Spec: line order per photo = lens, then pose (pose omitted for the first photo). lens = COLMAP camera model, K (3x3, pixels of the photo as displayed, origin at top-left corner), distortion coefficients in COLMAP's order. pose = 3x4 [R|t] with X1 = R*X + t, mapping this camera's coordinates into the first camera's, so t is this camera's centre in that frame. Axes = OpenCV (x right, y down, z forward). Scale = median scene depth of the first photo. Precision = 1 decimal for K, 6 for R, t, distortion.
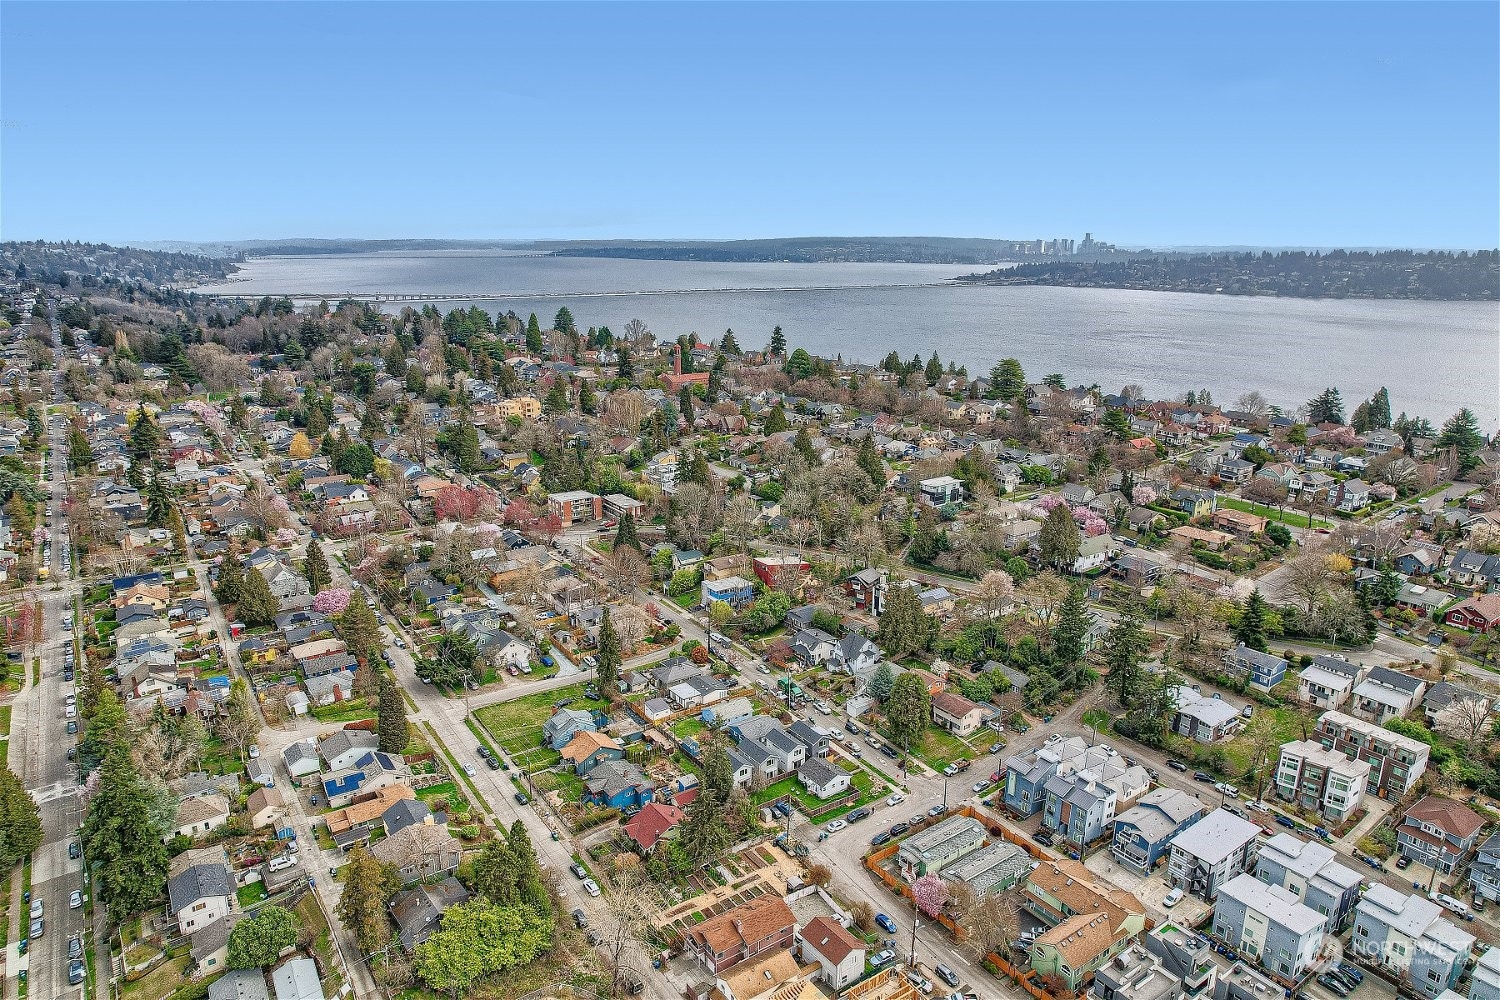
lens RADIAL K [[941.3, 0, 749.8], [0, 941.3, 498.8], [0, 0, 1]] dist [-0.009312, -0.001874]
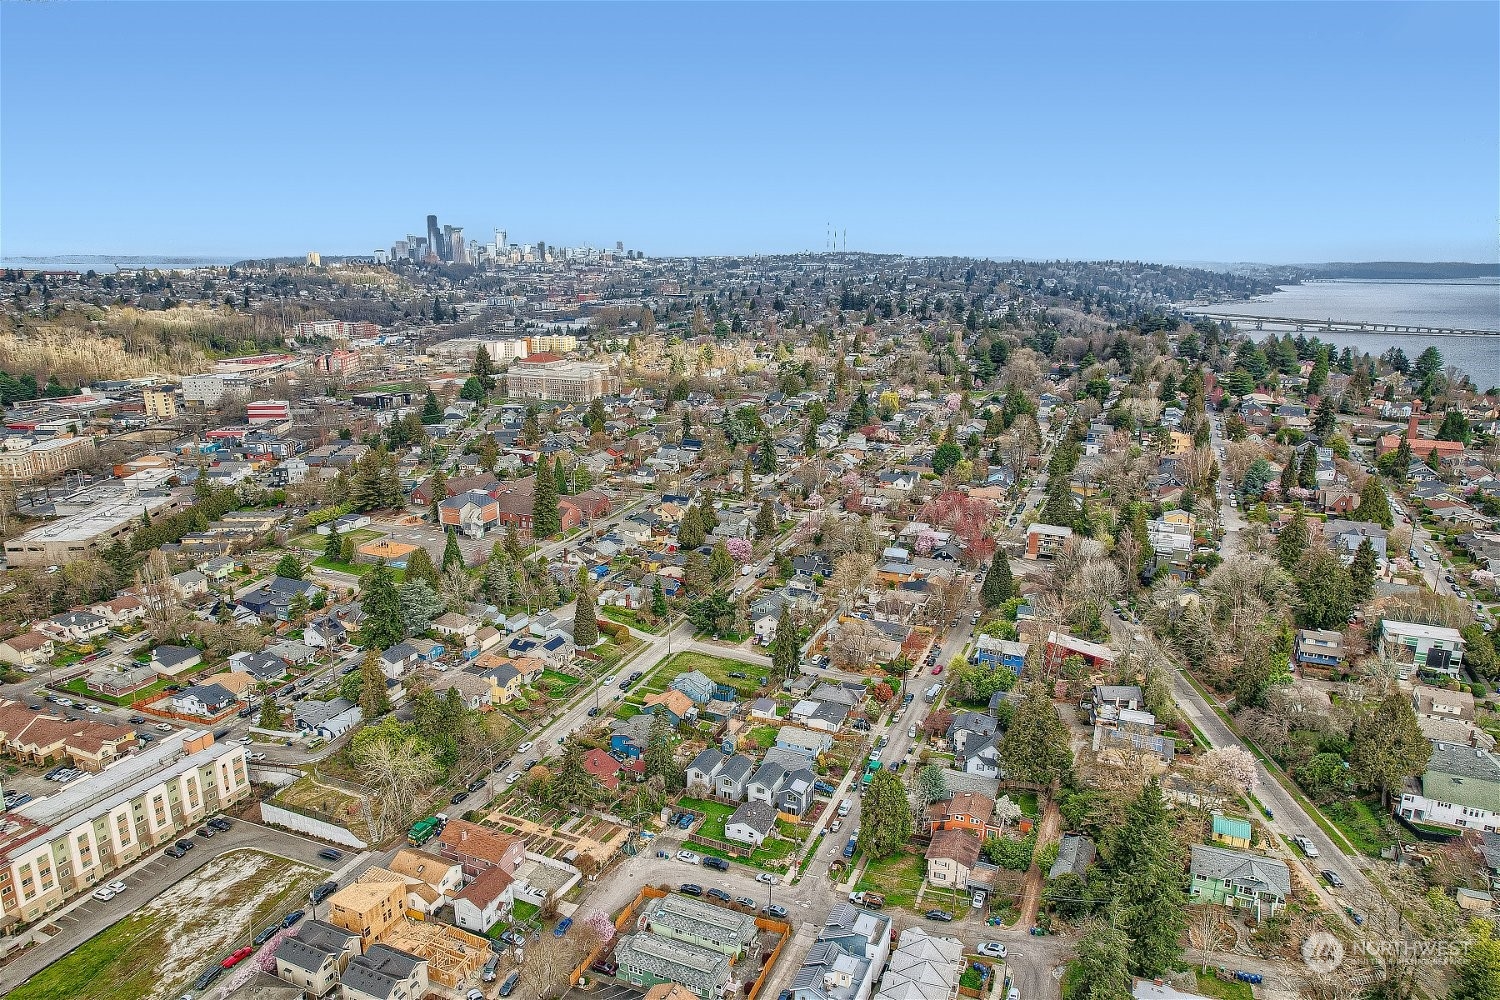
lens RADIAL K [[941.3, 0, 750.7], [0, 941.3, 501.4], [0, 0, 1]] dist [-0.009312, -0.001874]
pose [[0.543396, 0.212038, -0.812257, 0.714900], [-0.227932, 0.968493, 0.100338, -0.100178], [0.807941, 0.130616, 0.574606, 0.387154]]
